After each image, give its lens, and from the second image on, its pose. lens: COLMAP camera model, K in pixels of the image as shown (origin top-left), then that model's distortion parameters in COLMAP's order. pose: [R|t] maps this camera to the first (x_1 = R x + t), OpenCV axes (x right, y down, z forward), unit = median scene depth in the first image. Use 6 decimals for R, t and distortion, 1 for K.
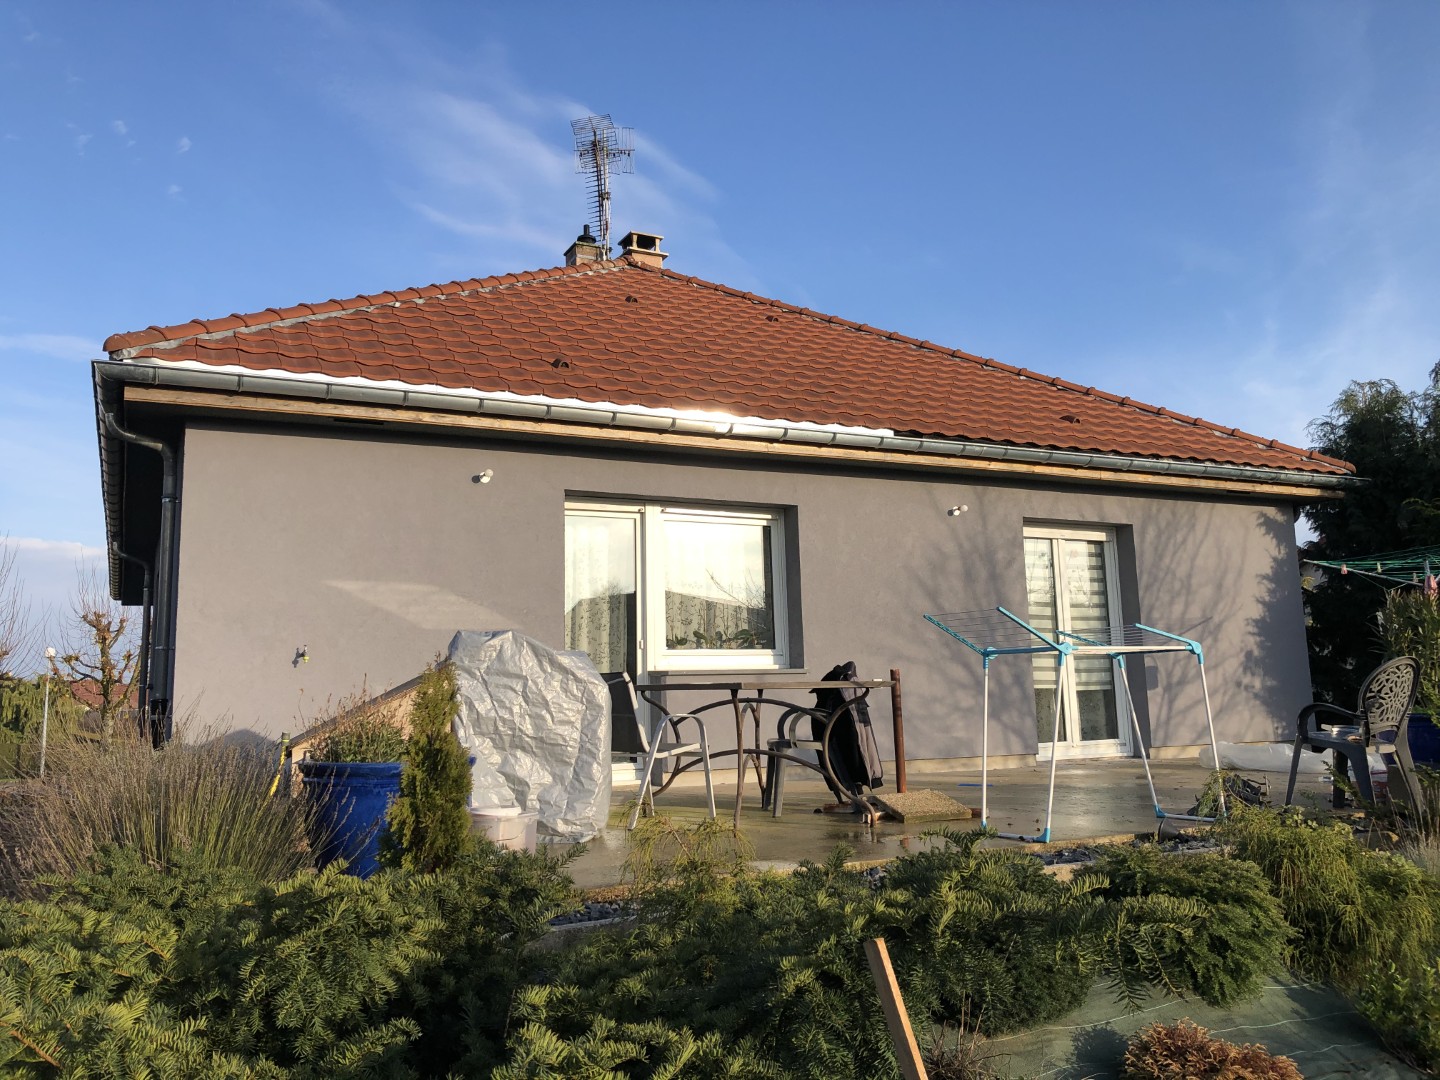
lens RADIAL K [[1185.9, 0, 720.0], [0, 1185.9, 540.0], [0, 0, 1]] dist [0.095649, -0.257568]
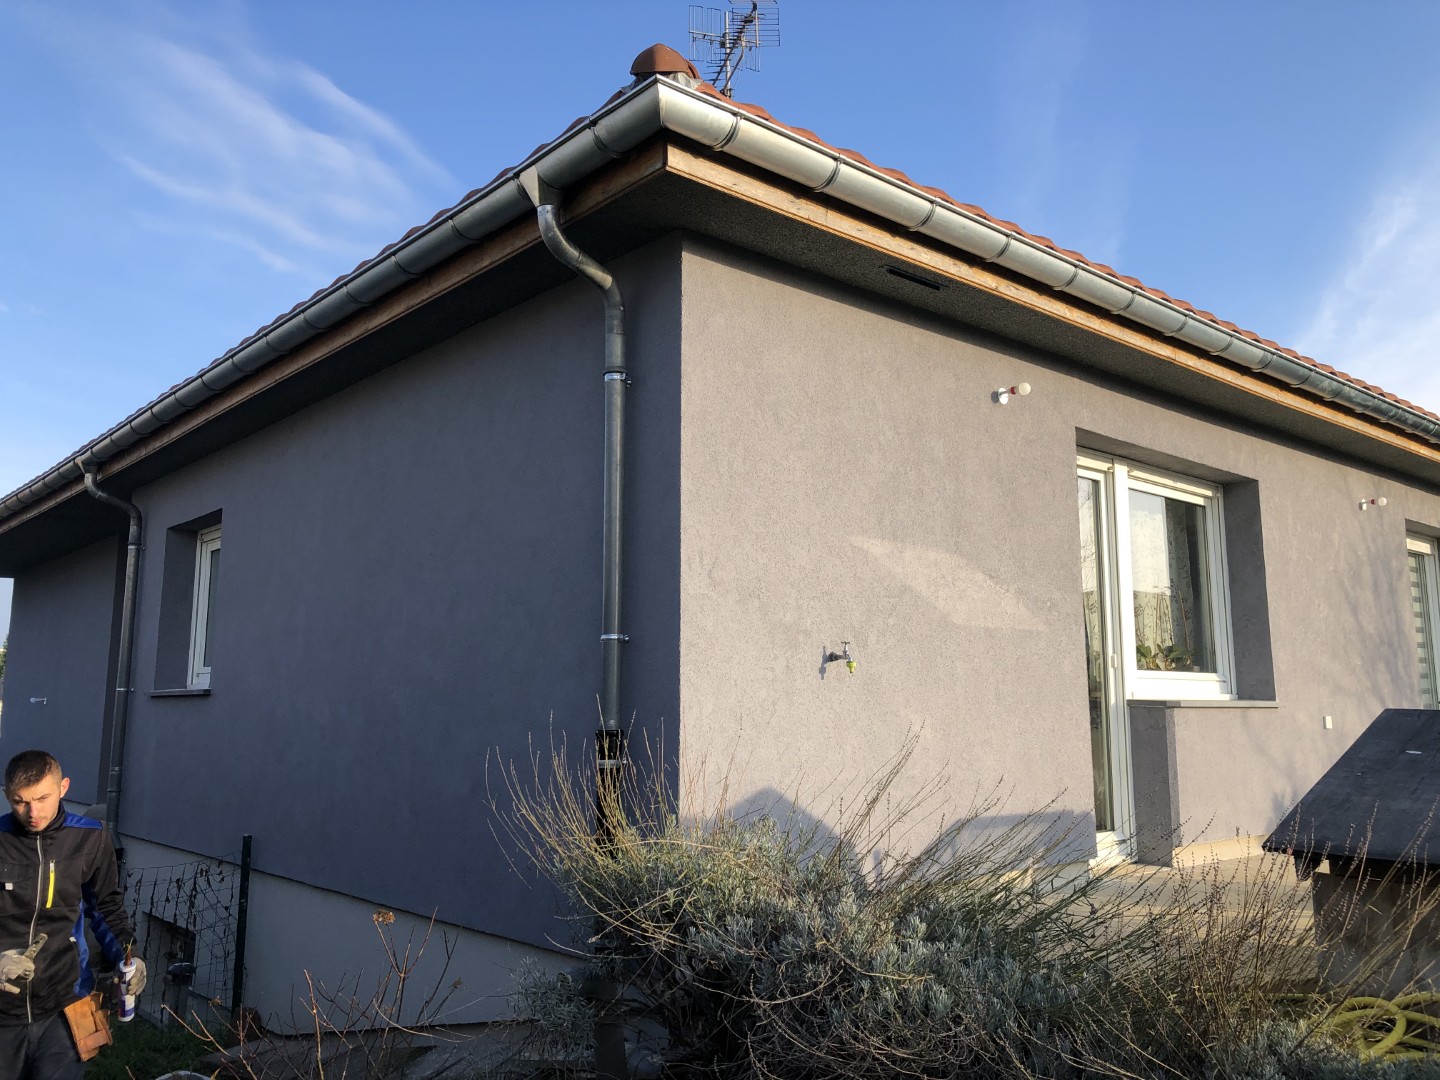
lens RADIAL K [[1185.9, 0, 720.0], [0, 1185.9, 540.0], [0, 0, 1]] dist [0.095649, -0.257568]
pose [[0.968990, 0.061293, 0.239378, -0.456483], [-0.058832, 0.998116, -0.017419, 0.042646], [-0.239995, 0.002796, 0.970770, 0.369193]]
